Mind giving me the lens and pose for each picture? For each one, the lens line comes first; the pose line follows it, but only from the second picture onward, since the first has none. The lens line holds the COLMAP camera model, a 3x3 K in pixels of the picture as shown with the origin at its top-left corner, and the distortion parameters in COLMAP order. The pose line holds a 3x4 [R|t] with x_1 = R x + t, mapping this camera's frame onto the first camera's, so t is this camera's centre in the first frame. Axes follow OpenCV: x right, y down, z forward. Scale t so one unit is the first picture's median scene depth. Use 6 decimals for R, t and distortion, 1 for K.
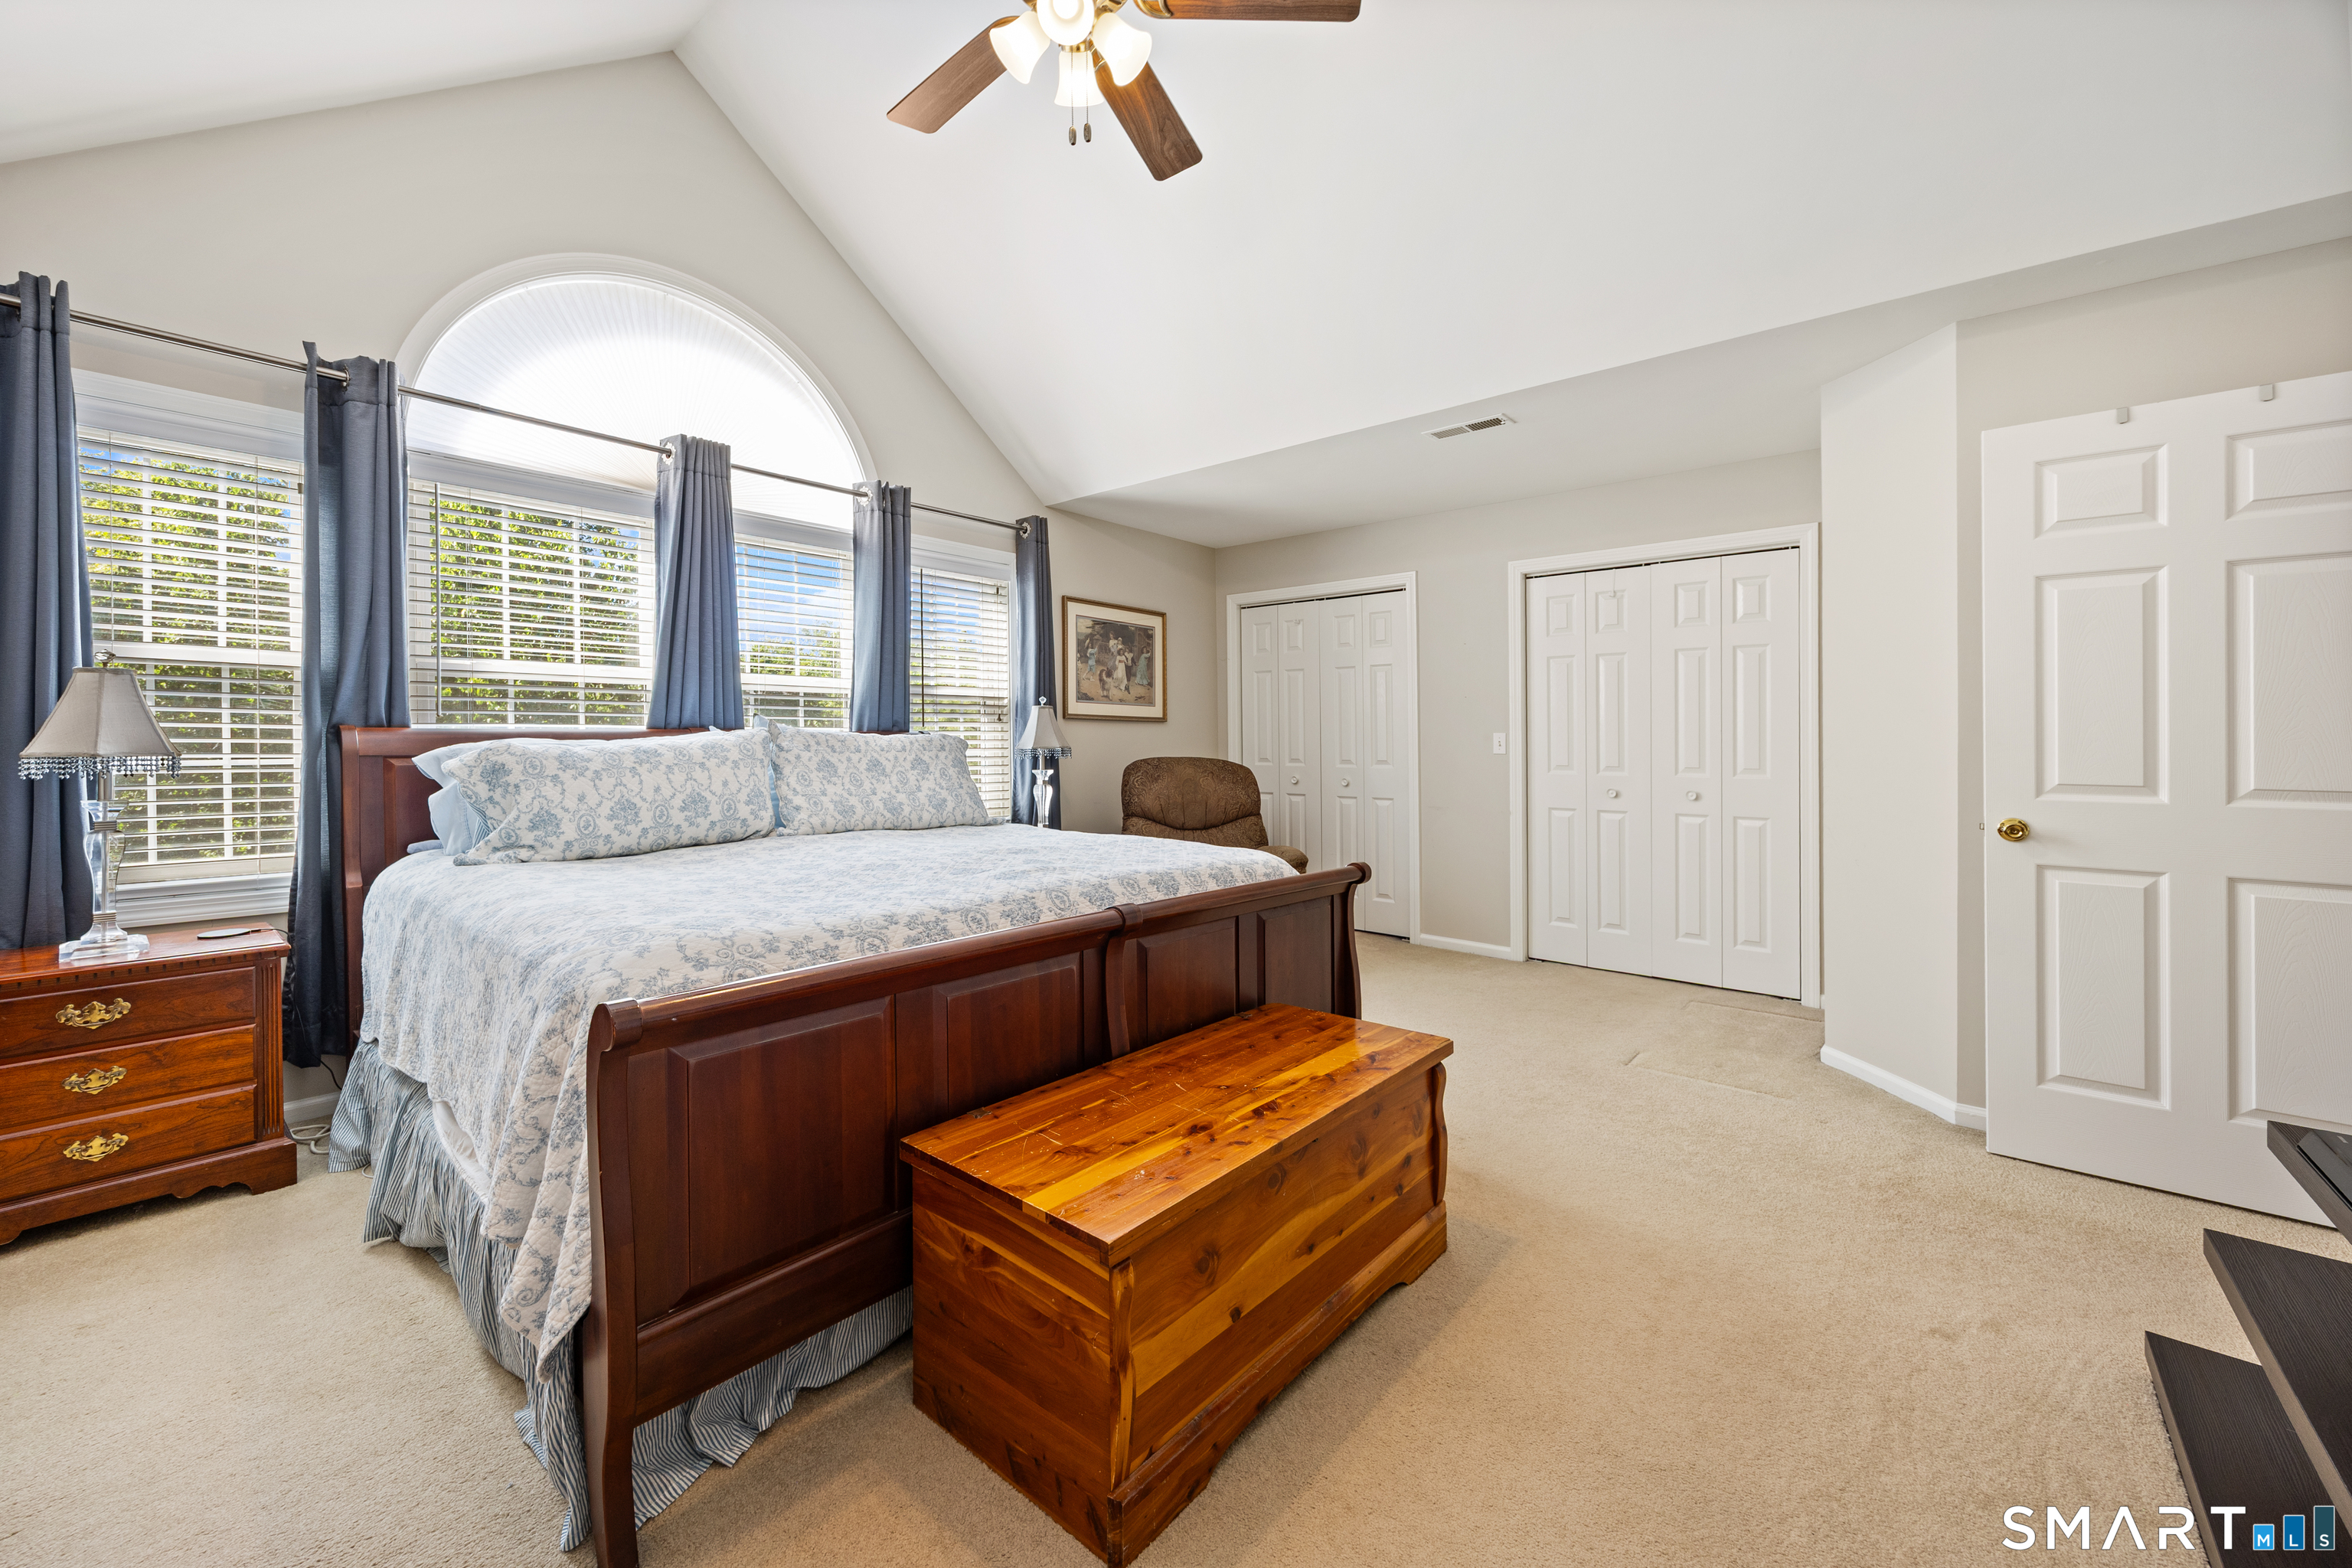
lens RADIAL K [[924.2, 0, 1175.4], [0, 924.2, 748.9], [0, 0, 1]] dist [0.001861, 0.000079]
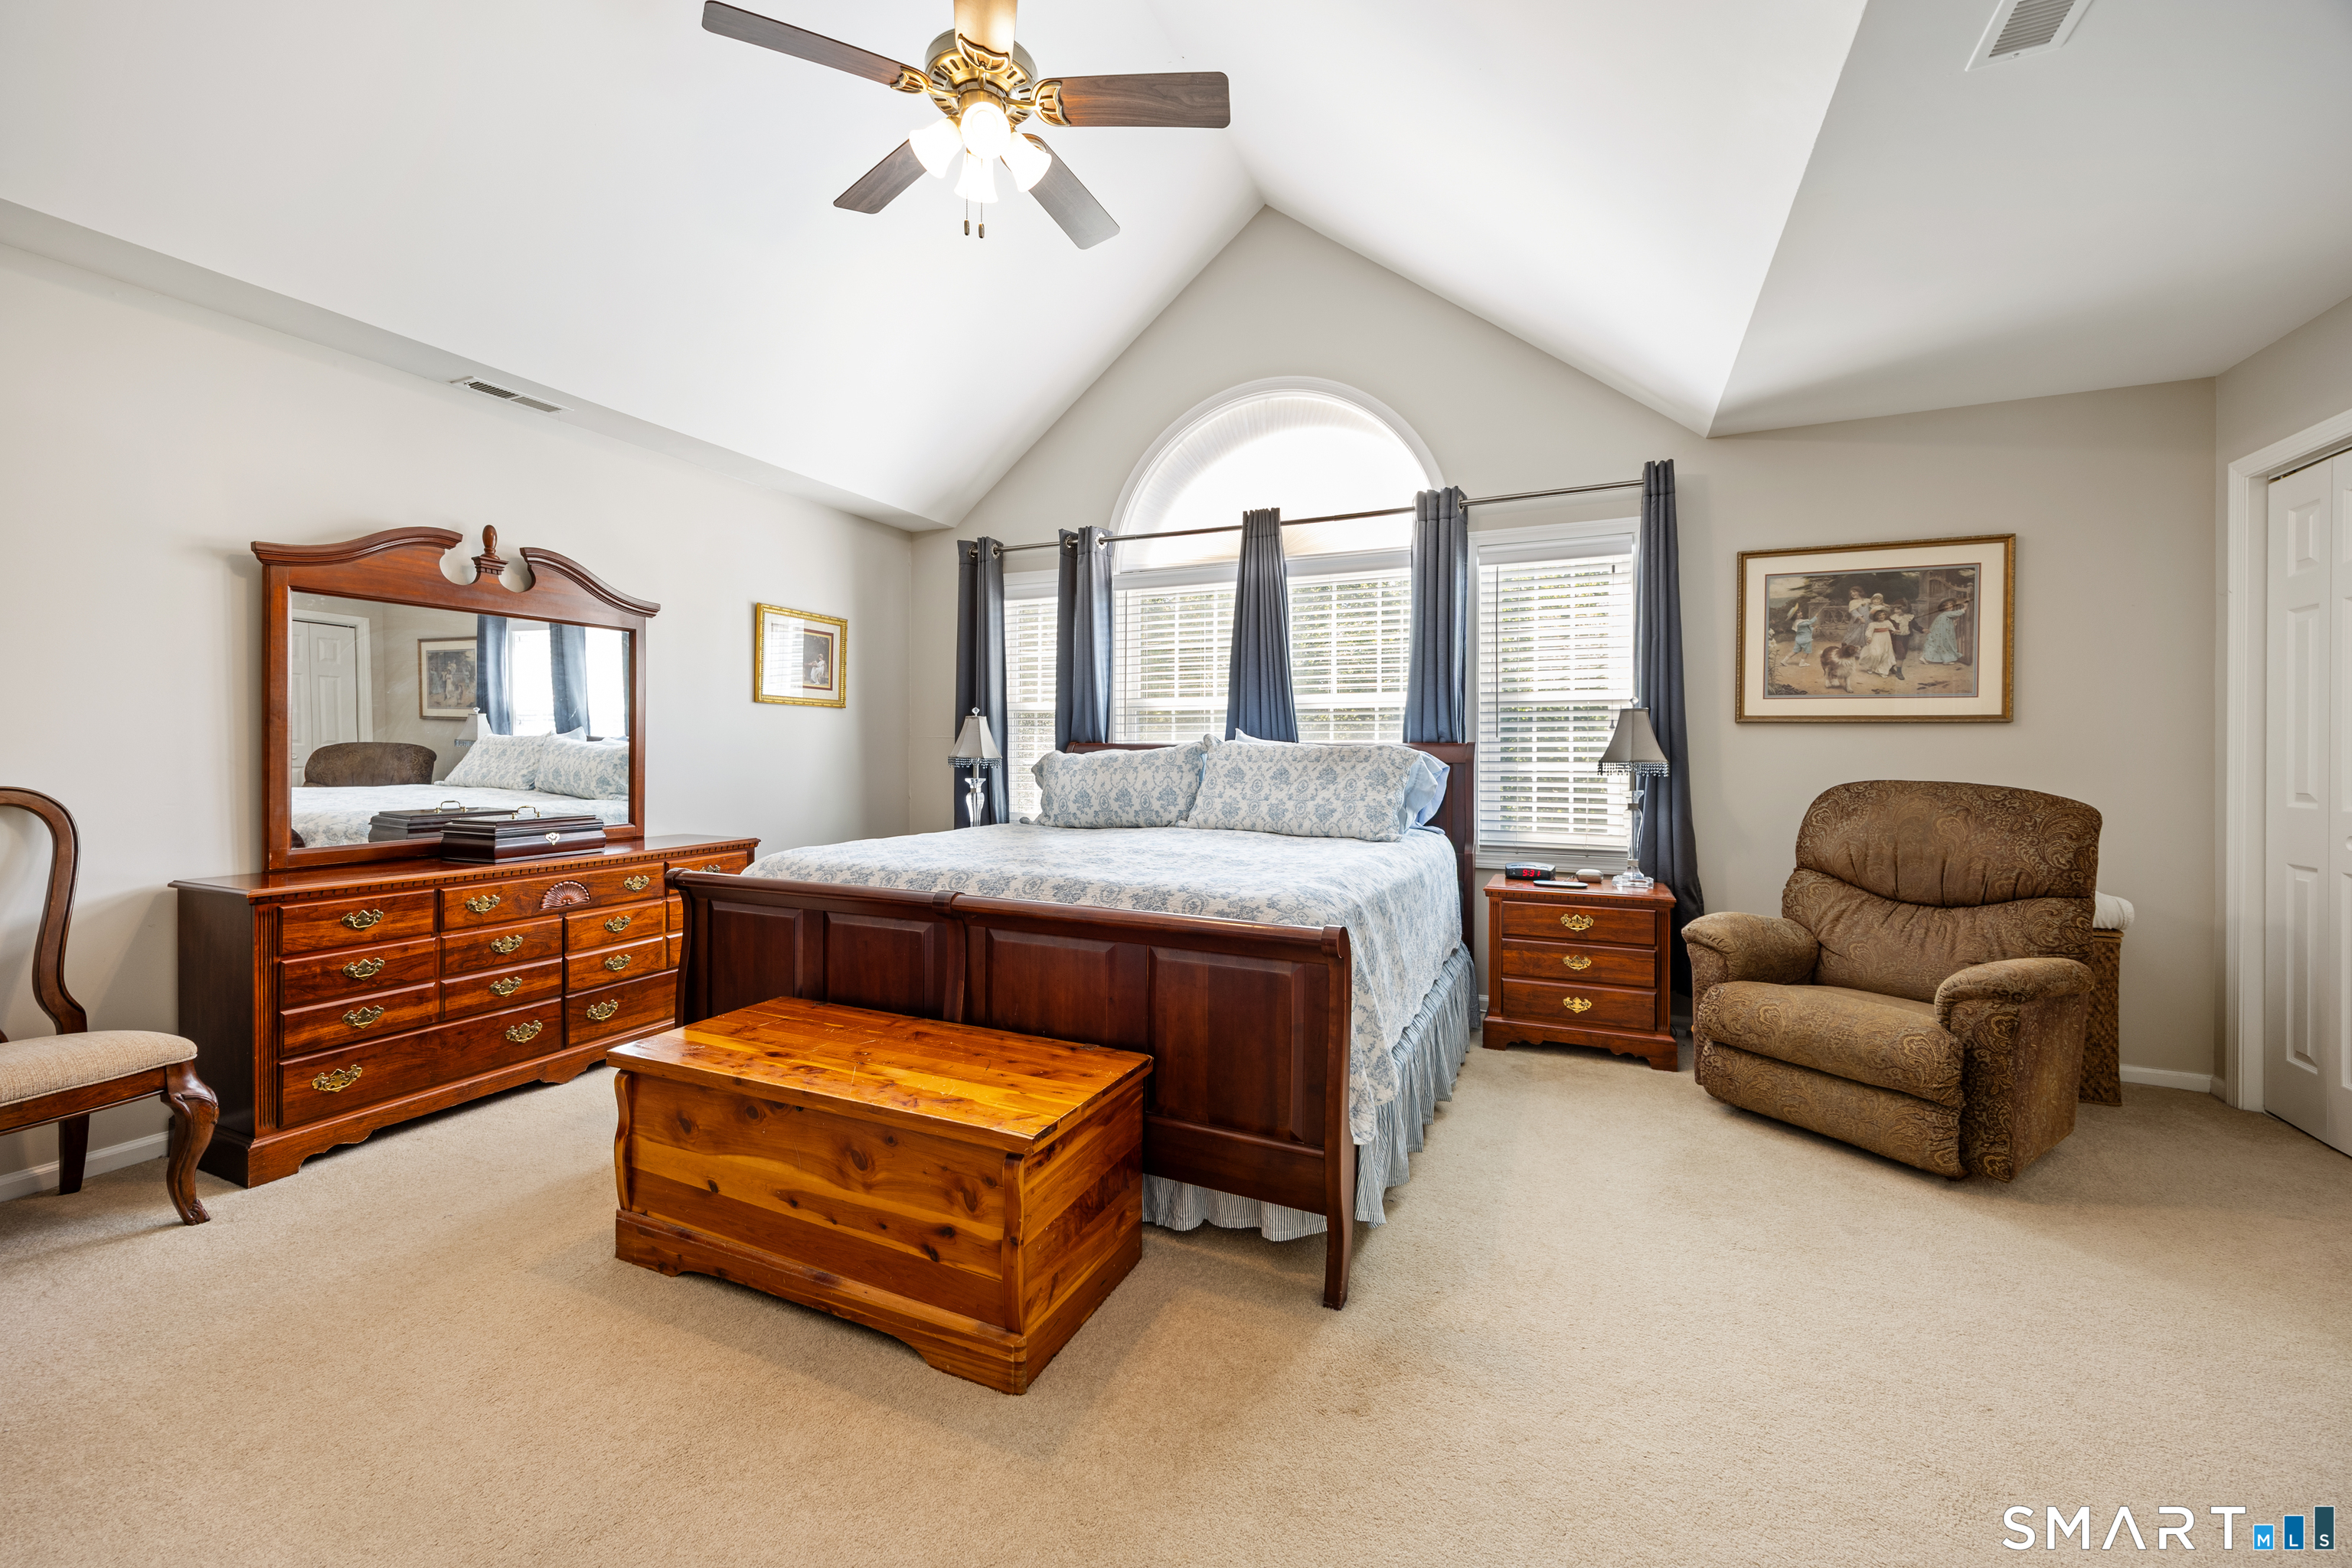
lens RADIAL K [[924.2, 0, 1175.4], [0, 924.2, 748.9], [0, 0, 1]] dist [0.001861, 0.000079]
pose [[0.279364, -0.001842, -0.960183, 0.660702], [-0.012310, 0.999909, -0.005500, -0.004088], [0.960106, 0.013357, 0.279316, 0.550238]]
